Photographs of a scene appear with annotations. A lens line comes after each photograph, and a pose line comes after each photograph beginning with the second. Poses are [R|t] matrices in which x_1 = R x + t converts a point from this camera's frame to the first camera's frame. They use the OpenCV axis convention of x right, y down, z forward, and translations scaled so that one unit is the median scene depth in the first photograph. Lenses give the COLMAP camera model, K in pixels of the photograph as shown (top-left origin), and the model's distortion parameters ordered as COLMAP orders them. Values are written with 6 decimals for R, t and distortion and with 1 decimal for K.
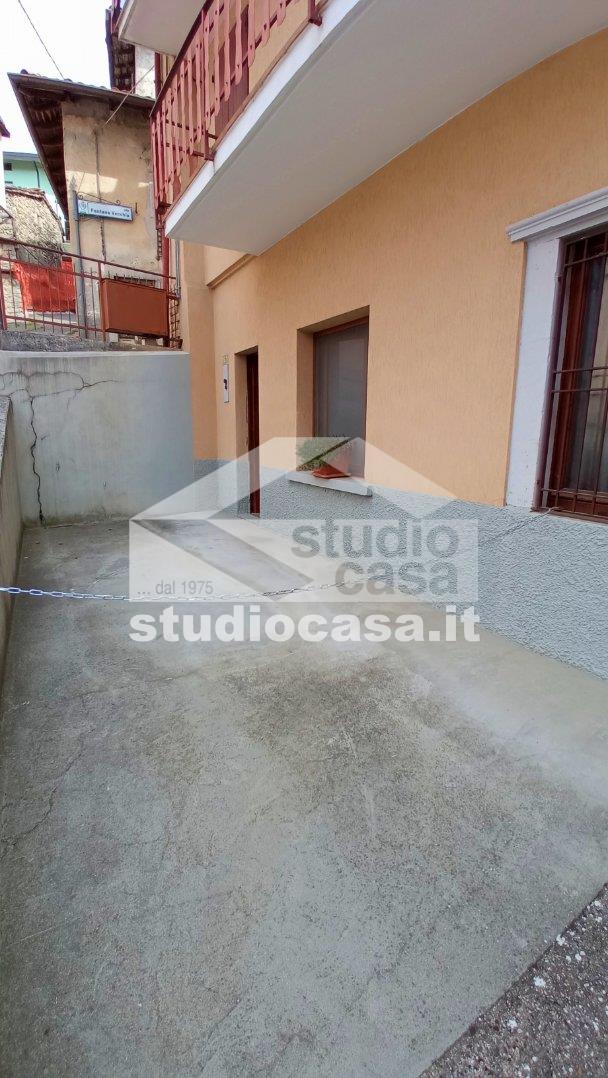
lens RADIAL K [[479.7, 0, 304.0], [0, 479.7, 539.0], [0, 0, 1]] dist [-0.031976, 0.000504]
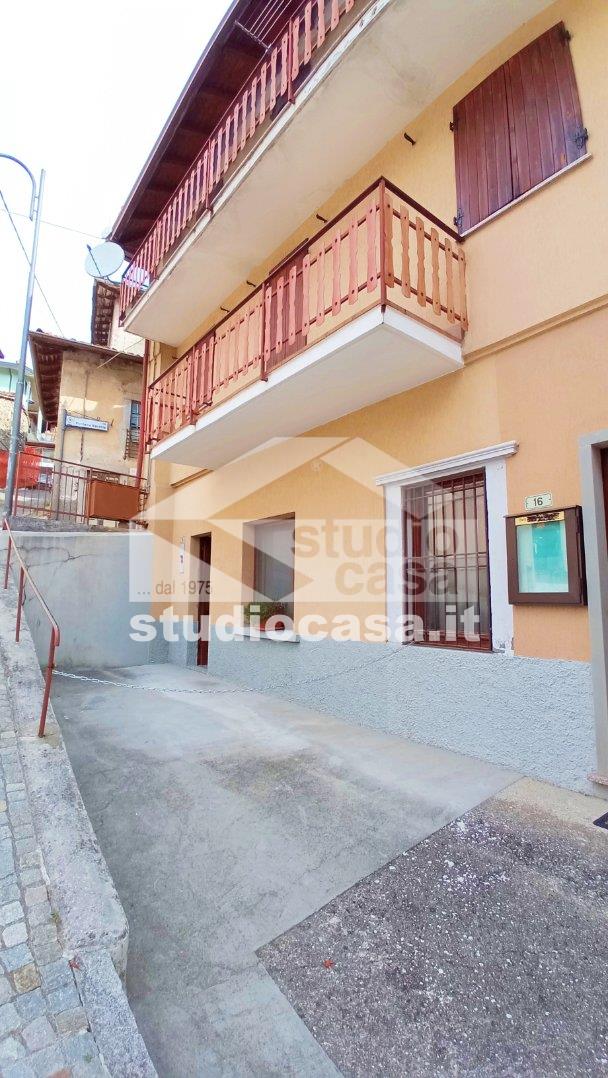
lens RADIAL K [[479.7, 0, 304.0], [0, 479.7, 539.0], [0, 0, 1]] dist [-0.031976, 0.000504]
pose [[0.989282, 0.018092, 0.144892, -0.037430], [0.031909, 0.941526, -0.335427, 0.072644], [-0.142488, 0.336455, 0.930857, -0.283865]]
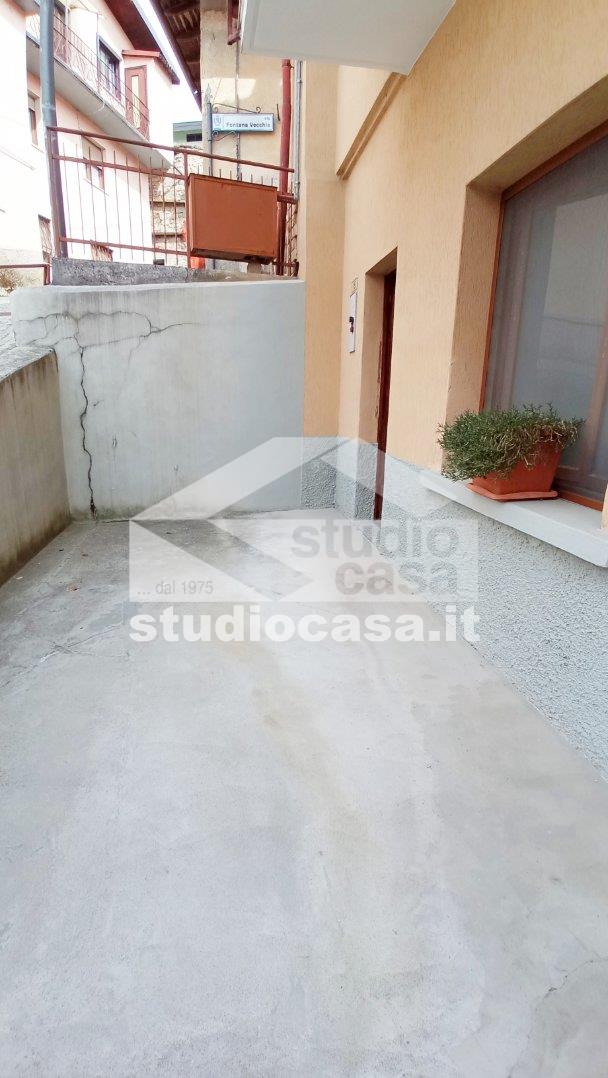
lens RADIAL K [[444.5, 0, 304.0], [0, 444.5, 539.0], [0, 0, 1]] dist [-0.027047, -0.000041]
pose [[0.936570, 0.107999, -0.333425, 0.015044], [-0.079205, 0.991948, 0.098818, -0.095794], [0.341412, -0.066141, 0.937584, 0.445302]]
